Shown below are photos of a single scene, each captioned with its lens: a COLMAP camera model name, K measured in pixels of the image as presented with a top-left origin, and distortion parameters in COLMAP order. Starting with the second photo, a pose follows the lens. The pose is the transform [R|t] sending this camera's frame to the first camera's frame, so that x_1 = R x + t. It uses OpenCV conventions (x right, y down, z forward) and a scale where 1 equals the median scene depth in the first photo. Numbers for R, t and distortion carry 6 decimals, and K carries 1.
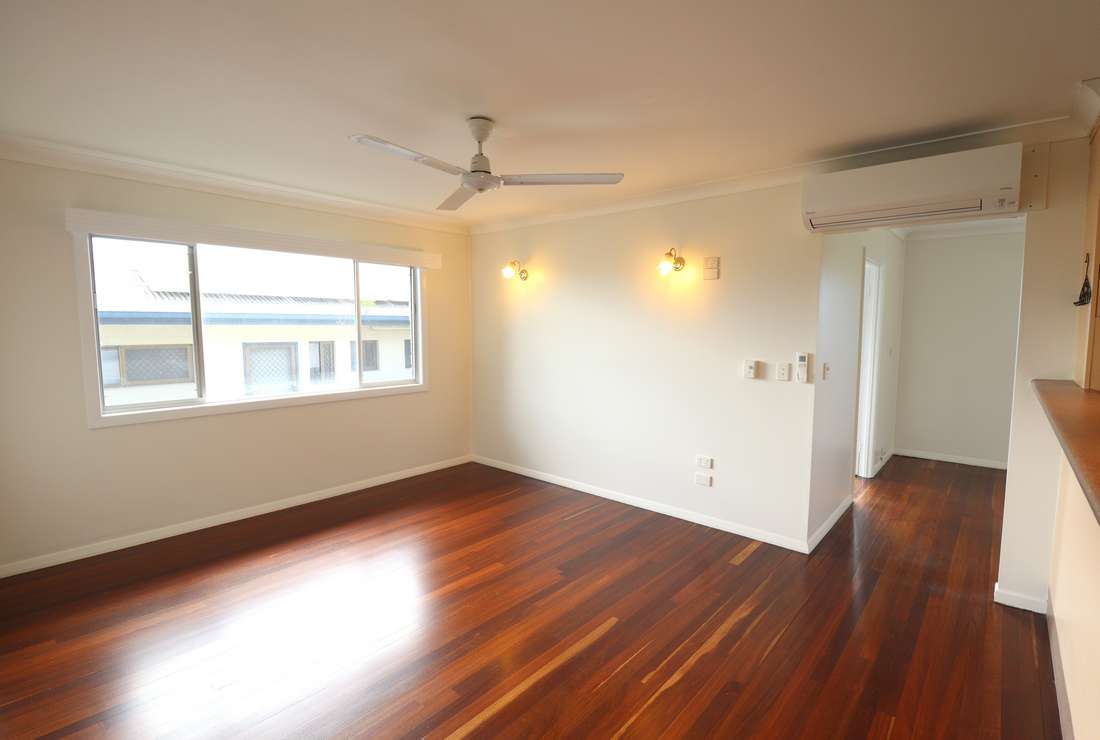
lens RADIAL K [[511.5, 0, 550.6], [0, 511.5, 365.8], [0, 0, 1]] dist [-0.002977, -0.000304]
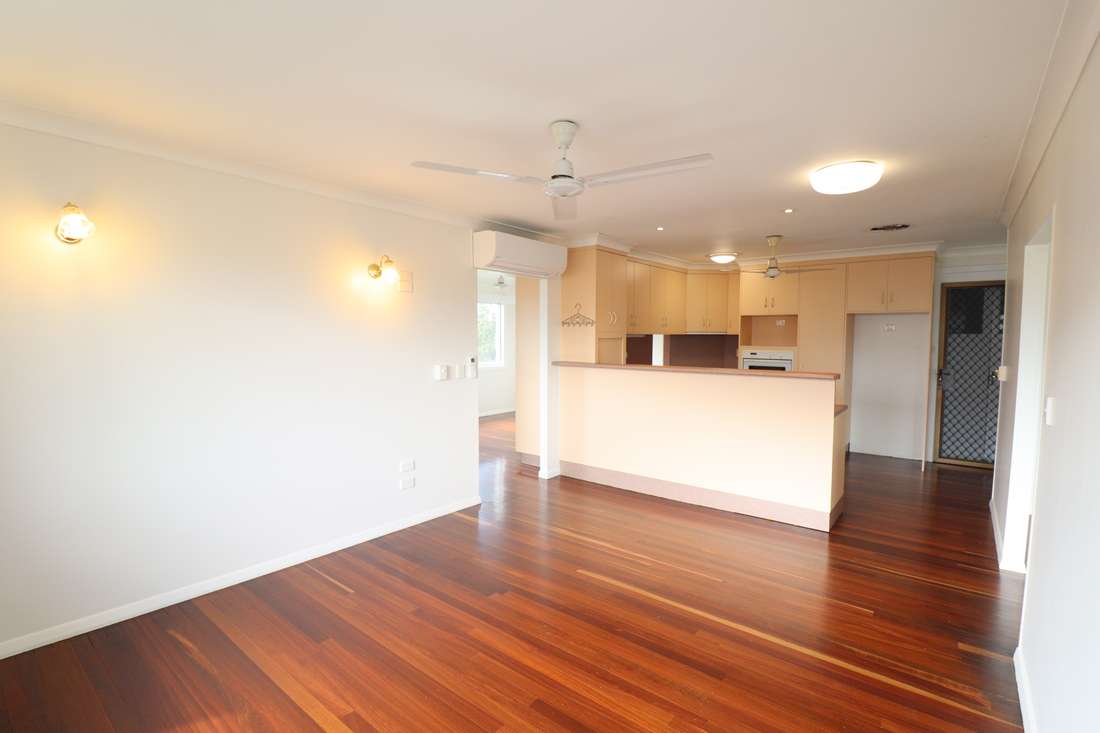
lens RADIAL K [[510.6, 0, 546.1], [0, 510.6, 367.6], [0, 0, 1]] dist [-0.022118, -0.001136]
pose [[-0.041308, -0.063696, 0.997114, -0.765012], [0.085271, 0.994100, 0.067036, -0.060106], [-0.995501, 0.087794, -0.035633, 0.769046]]
